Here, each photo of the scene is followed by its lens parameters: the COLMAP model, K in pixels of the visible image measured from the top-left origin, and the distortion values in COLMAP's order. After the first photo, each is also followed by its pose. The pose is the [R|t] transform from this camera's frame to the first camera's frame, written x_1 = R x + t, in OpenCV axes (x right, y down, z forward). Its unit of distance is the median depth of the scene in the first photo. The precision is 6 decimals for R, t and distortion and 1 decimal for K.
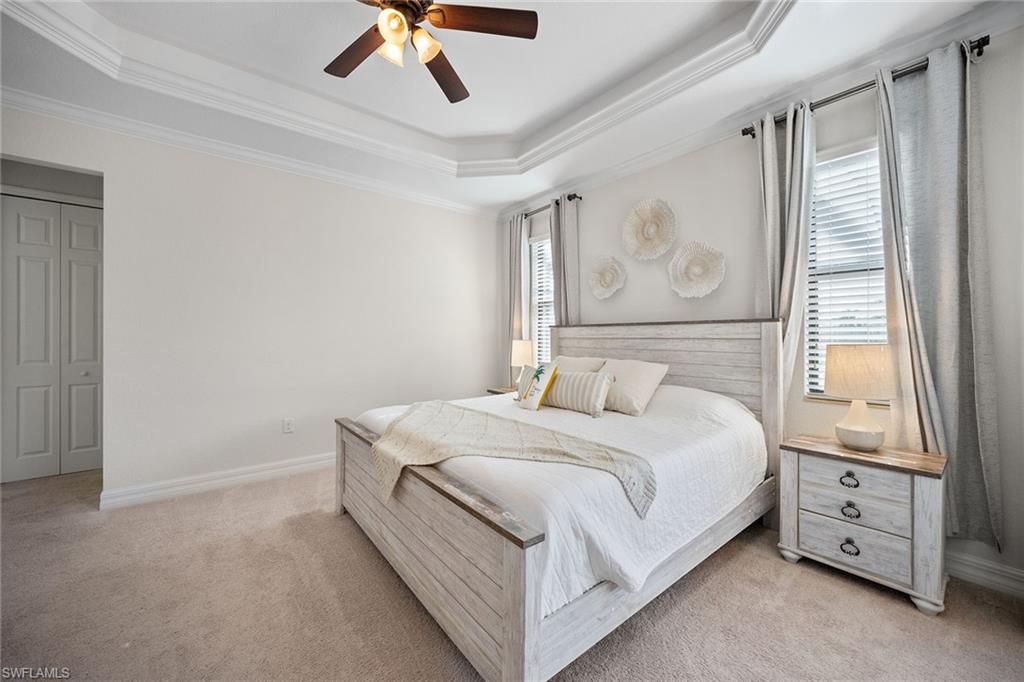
lens RADIAL K [[382.1, 0, 513.5], [0, 382.1, 339.5], [0, 0, 1]] dist [-0.004750, 0.001914]
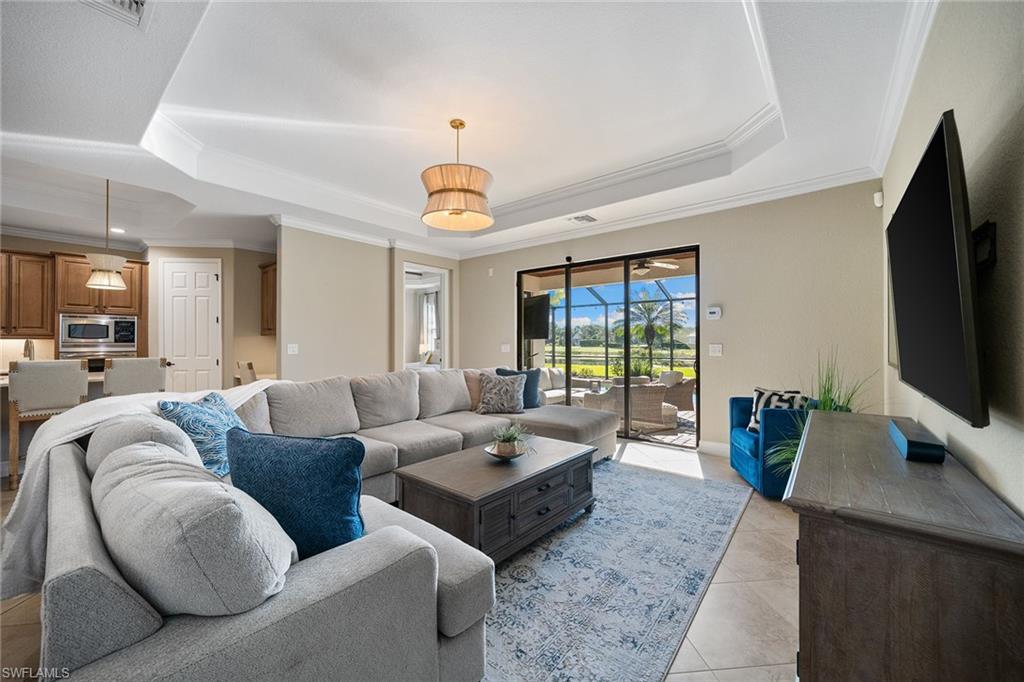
lens RADIAL K [[382.1, 0, 510.1], [0, 382.1, 338.6], [0, 0, 1]] dist [-0.004750, 0.001914]
pose [[0.981006, -0.005208, 0.193906, 0.097885], [0.006823, 0.999947, -0.007664, -0.010531], [-0.193856, 0.008842, 0.980990, -1.720745]]
